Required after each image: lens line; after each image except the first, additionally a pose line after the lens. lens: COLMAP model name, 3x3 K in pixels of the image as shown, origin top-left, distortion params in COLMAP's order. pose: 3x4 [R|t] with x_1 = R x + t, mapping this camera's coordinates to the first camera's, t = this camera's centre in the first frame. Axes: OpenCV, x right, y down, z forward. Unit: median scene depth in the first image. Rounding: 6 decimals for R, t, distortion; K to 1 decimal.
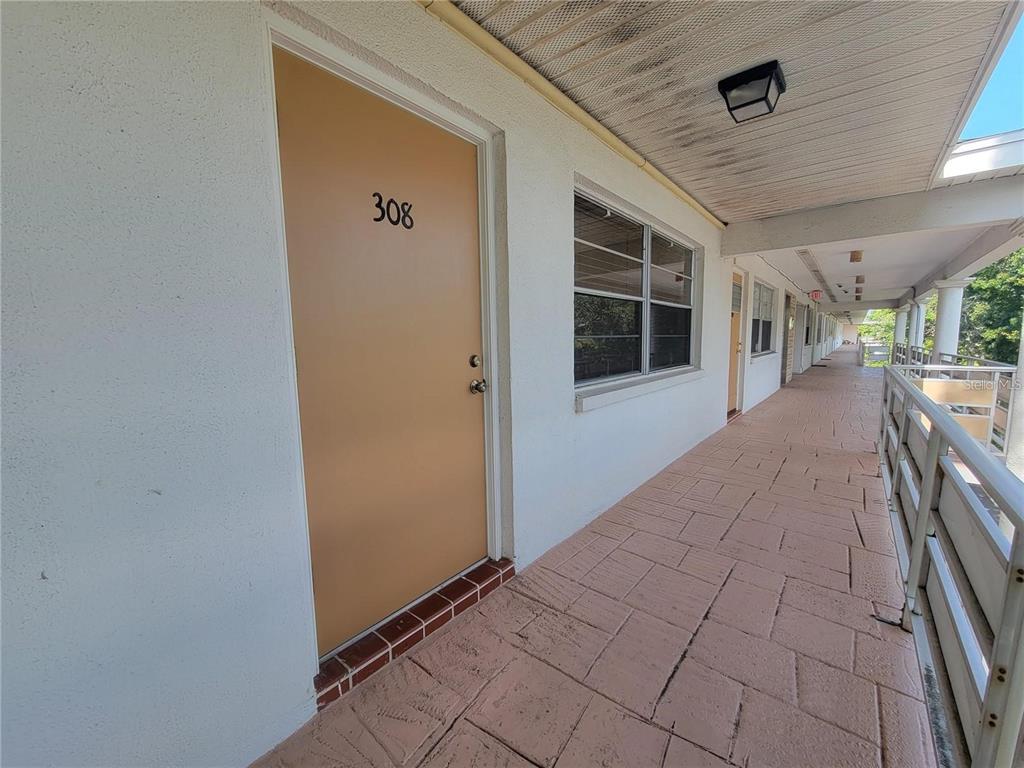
lens RADIAL K [[415.0, 0, 503.1], [0, 415.0, 387.8], [0, 0, 1]] dist [0.003124, -0.003214]
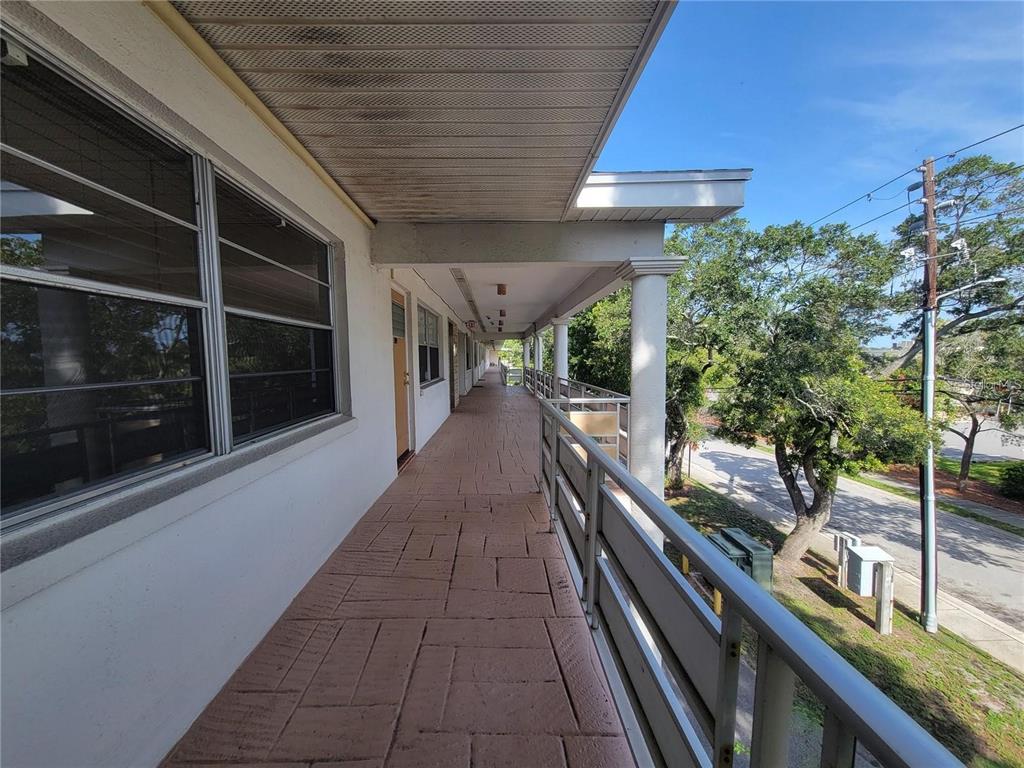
lens RADIAL K [[415.0, 0, 503.1], [0, 415.0, 387.8], [0, 0, 1]] dist [0.003124, -0.003214]
pose [[0.754105, -0.039305, 0.655576, 0.179648], [0.072889, 0.997050, -0.024065, -0.049542], [-0.652696, 0.065932, 0.754745, 0.258758]]
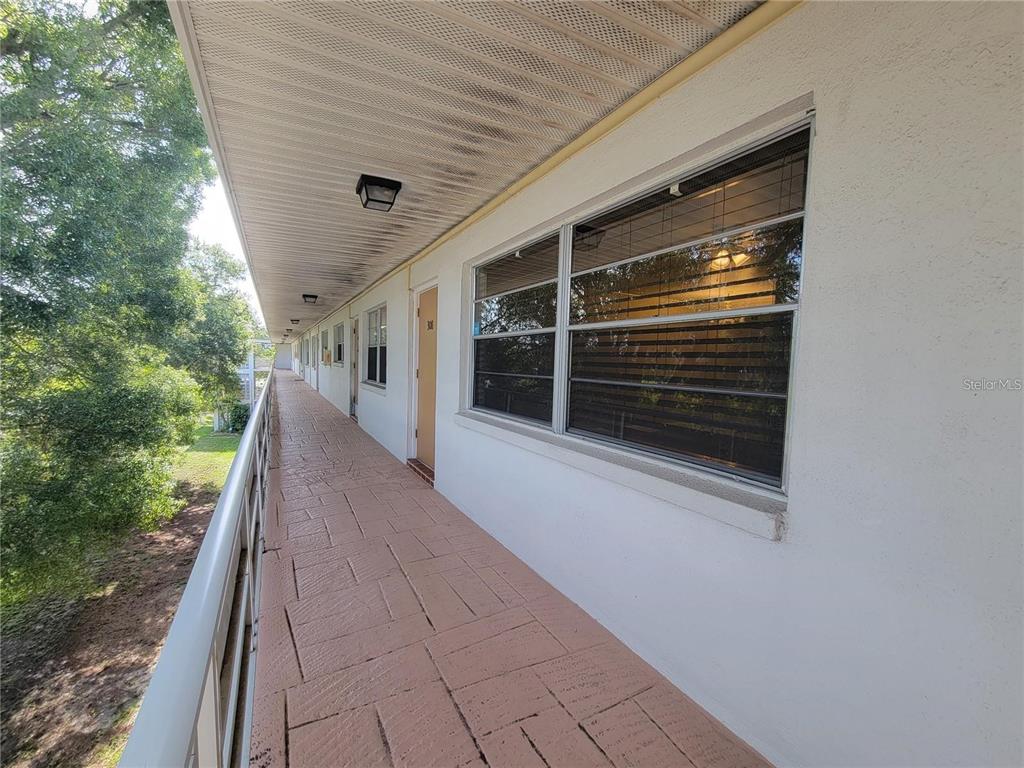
lens RADIAL K [[415.0, 0, 503.1], [0, 415.0, 387.8], [0, 0, 1]] dist [0.003124, -0.003214]
pose [[-0.359505, 0.065462, -0.930844, 0.683173], [-0.128359, 0.984585, 0.118816, -0.118693], [0.924273, 0.162197, -0.345561, 0.759720]]
